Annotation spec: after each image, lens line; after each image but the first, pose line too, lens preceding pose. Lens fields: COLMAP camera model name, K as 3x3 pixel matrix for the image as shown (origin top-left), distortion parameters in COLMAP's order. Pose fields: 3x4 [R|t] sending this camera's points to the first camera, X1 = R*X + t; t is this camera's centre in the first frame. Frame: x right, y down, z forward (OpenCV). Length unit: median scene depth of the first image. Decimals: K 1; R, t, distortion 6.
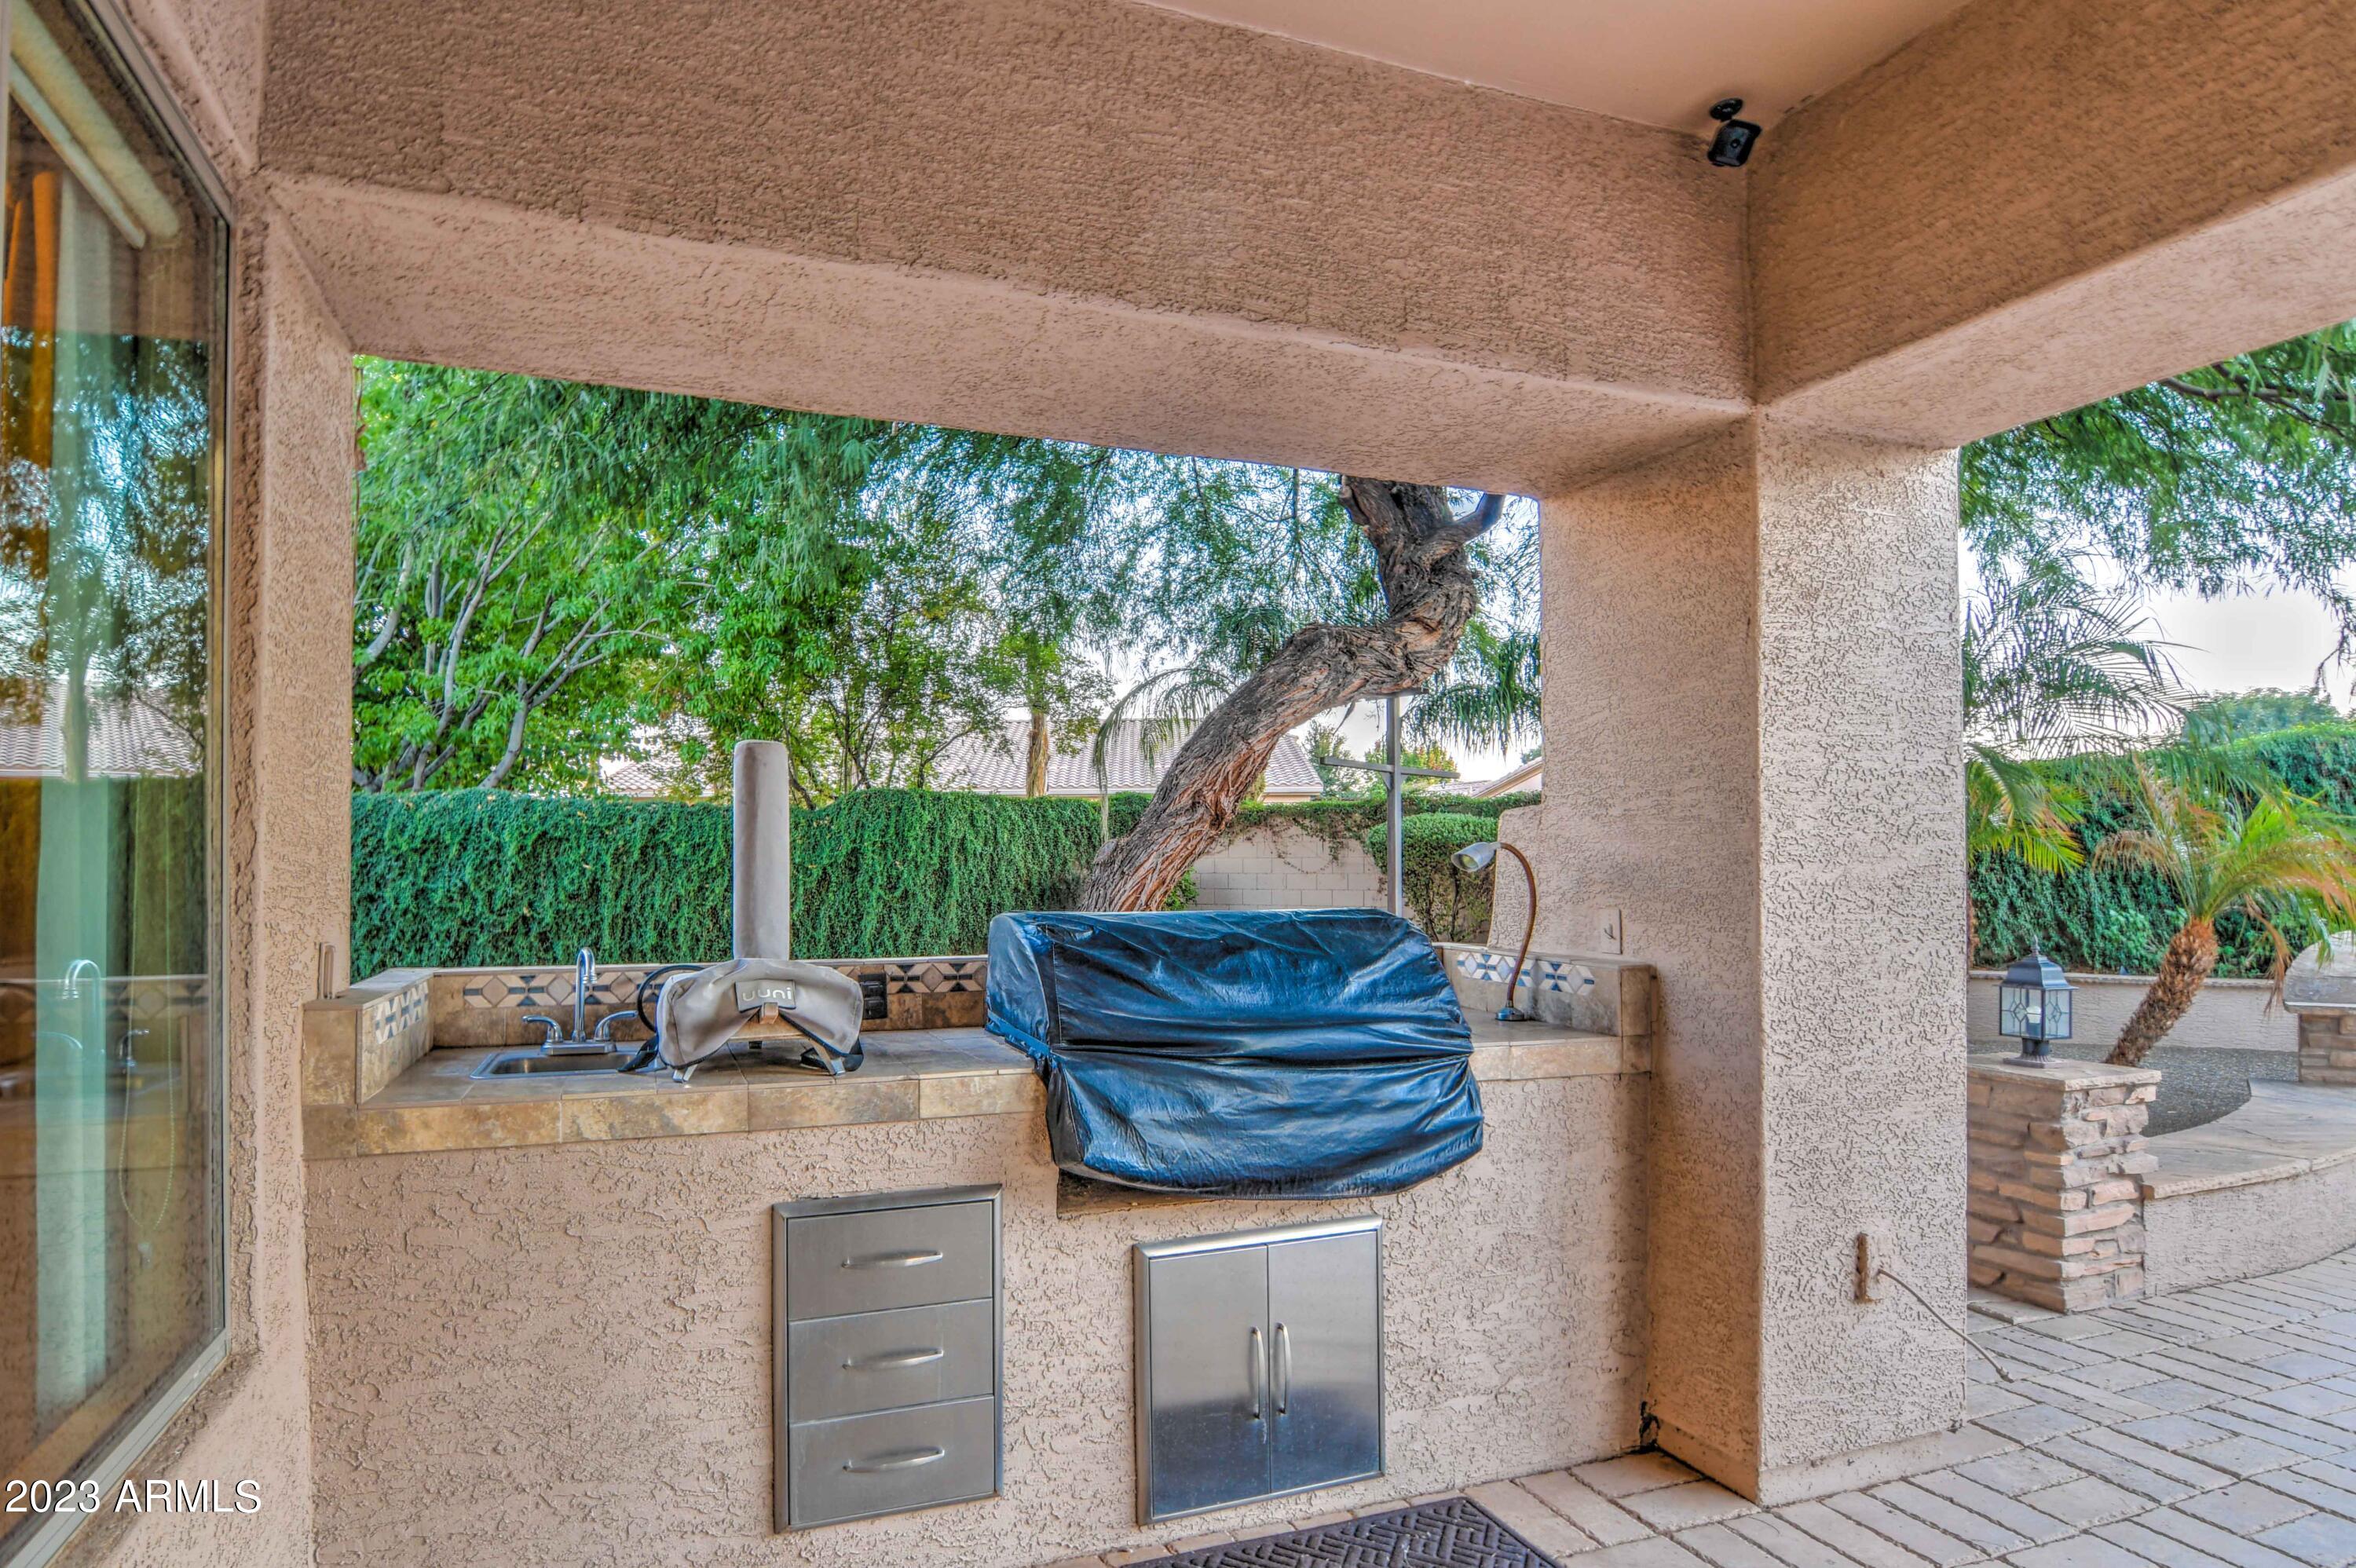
lens RADIAL K [[1124.4, 0, 1166.6], [0, 1124.4, 865.8], [0, 0, 1]] dist [-0.006209, -0.000627]
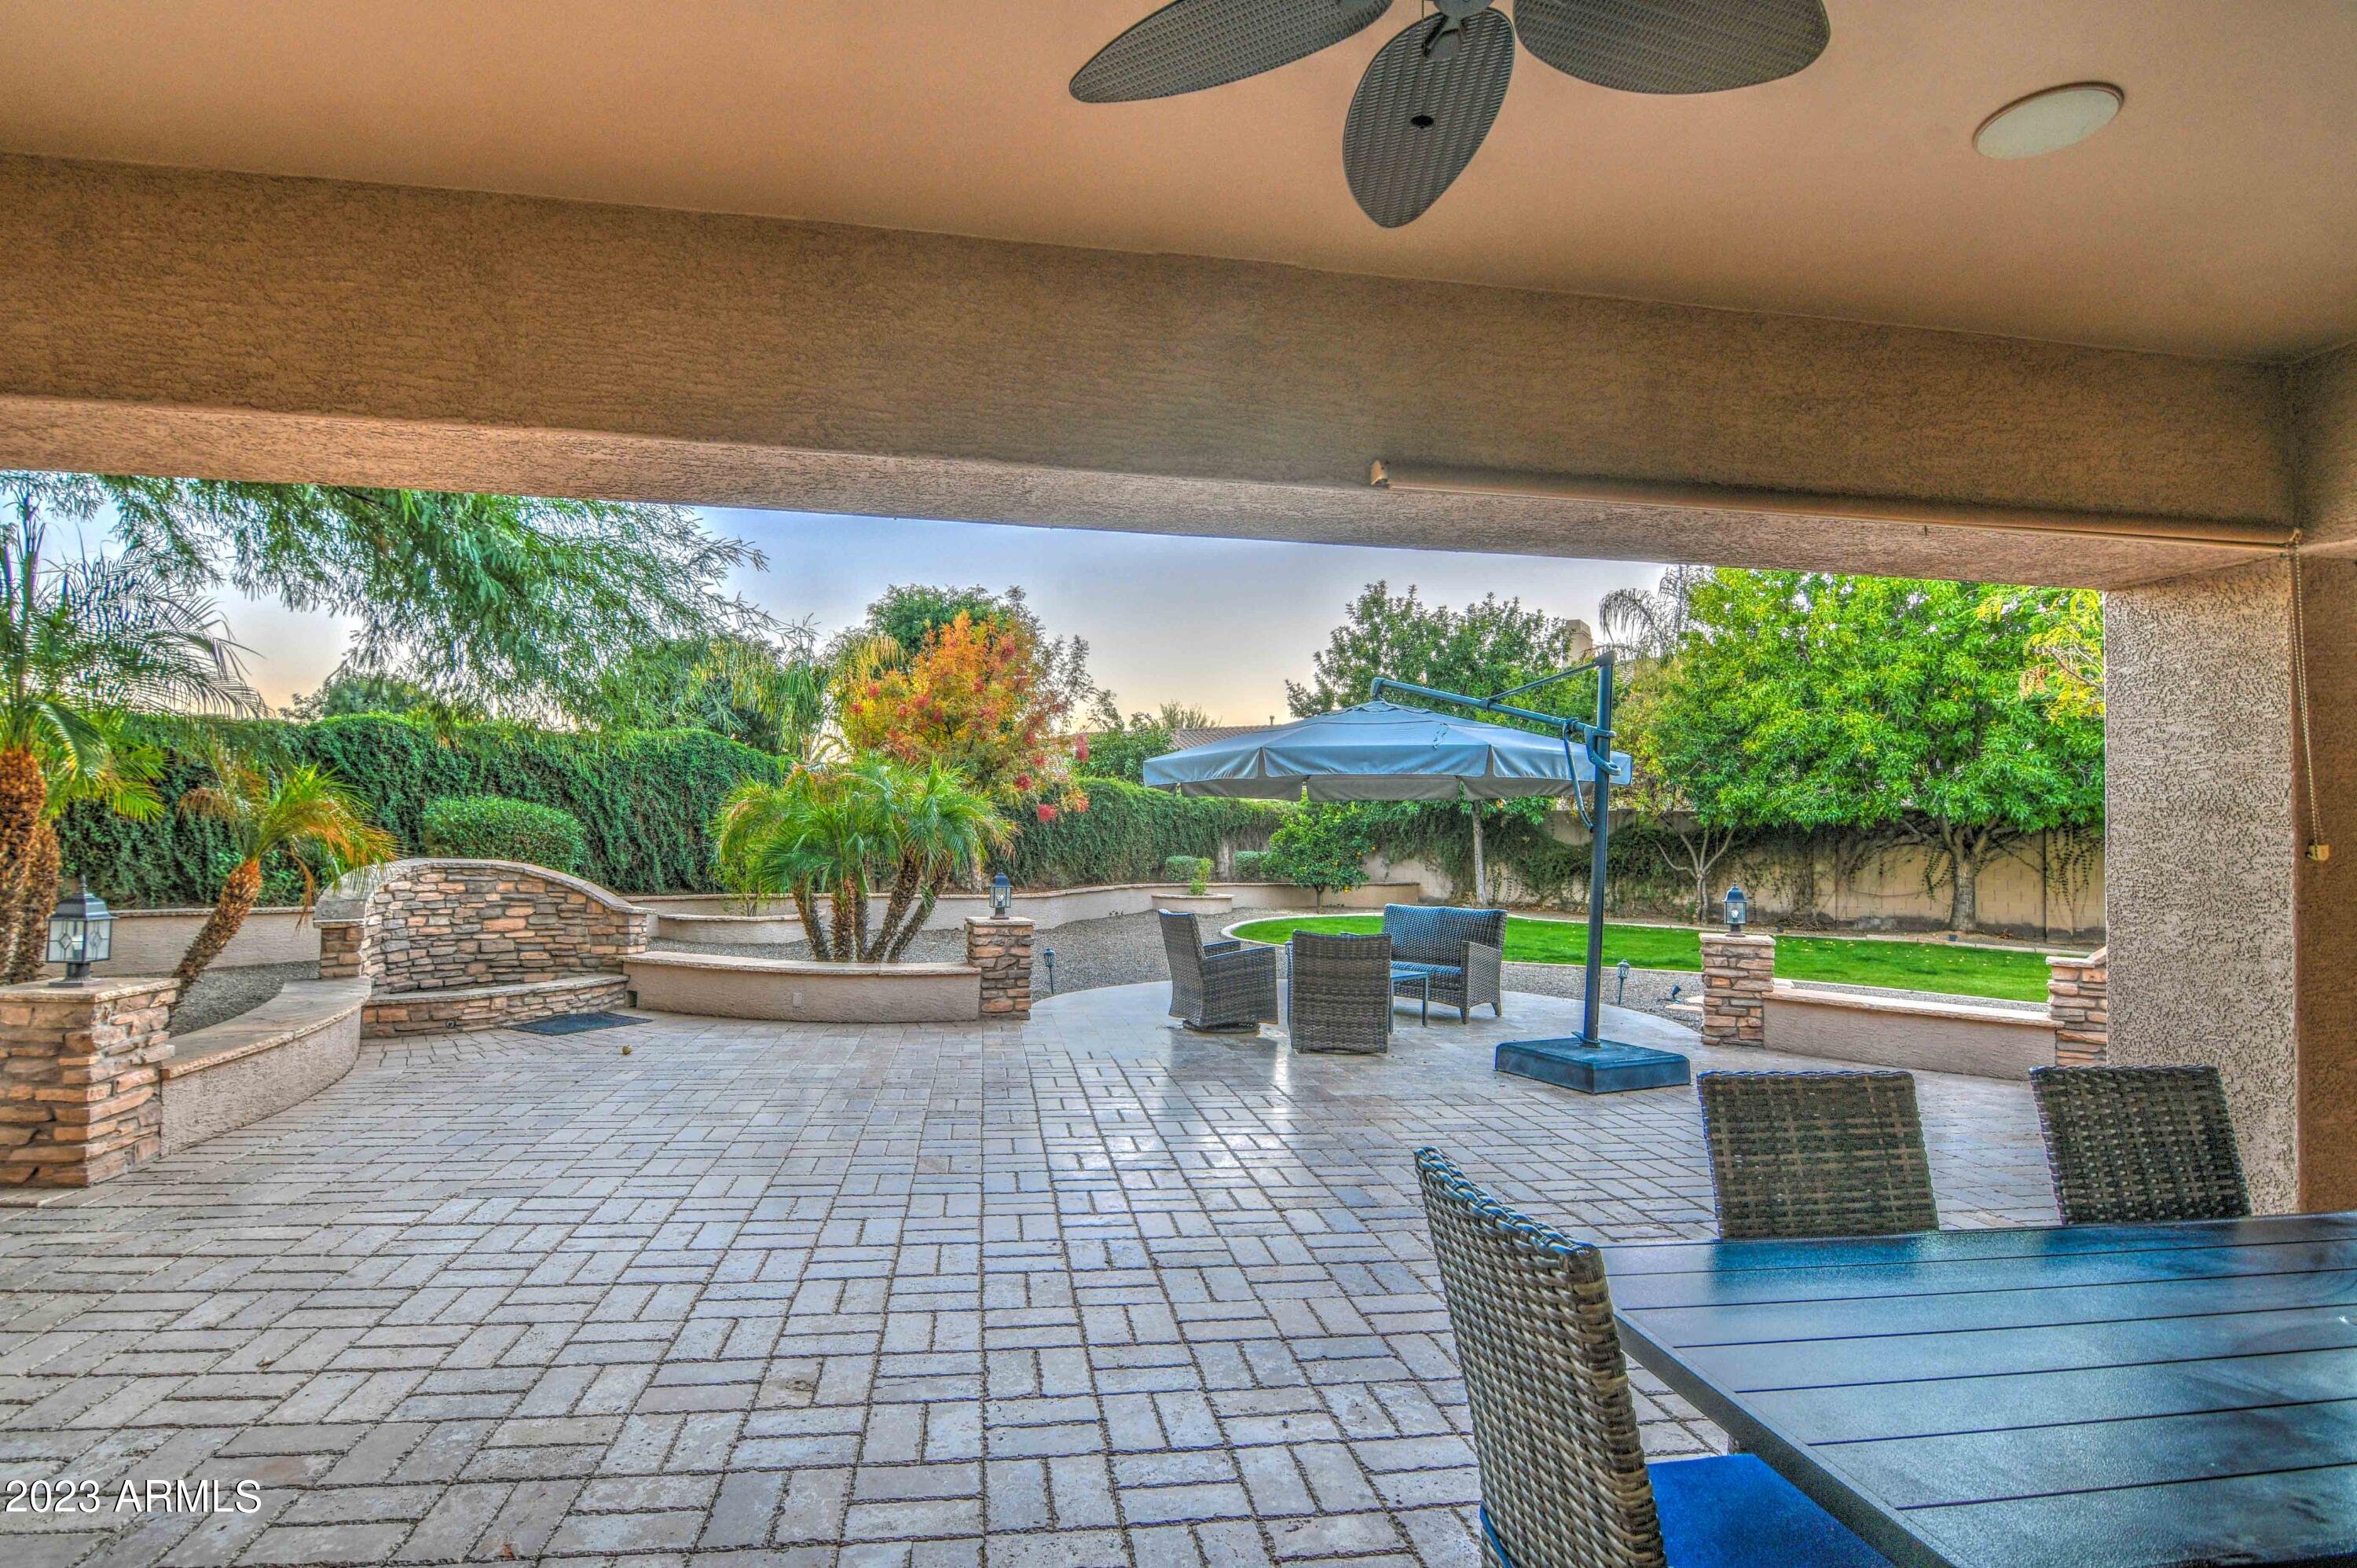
lens RADIAL K [[1184.8, 0, 1178.5], [0, 1184.8, 784.0], [0, 0, 1]] dist [-0.028409, -0.000664]
pose [[0.256010, 0.045646, 0.965596, -0.114478], [-0.029645, 0.998785, -0.039355, -0.021284], [-0.966220, -0.018550, 0.257052, -0.444621]]
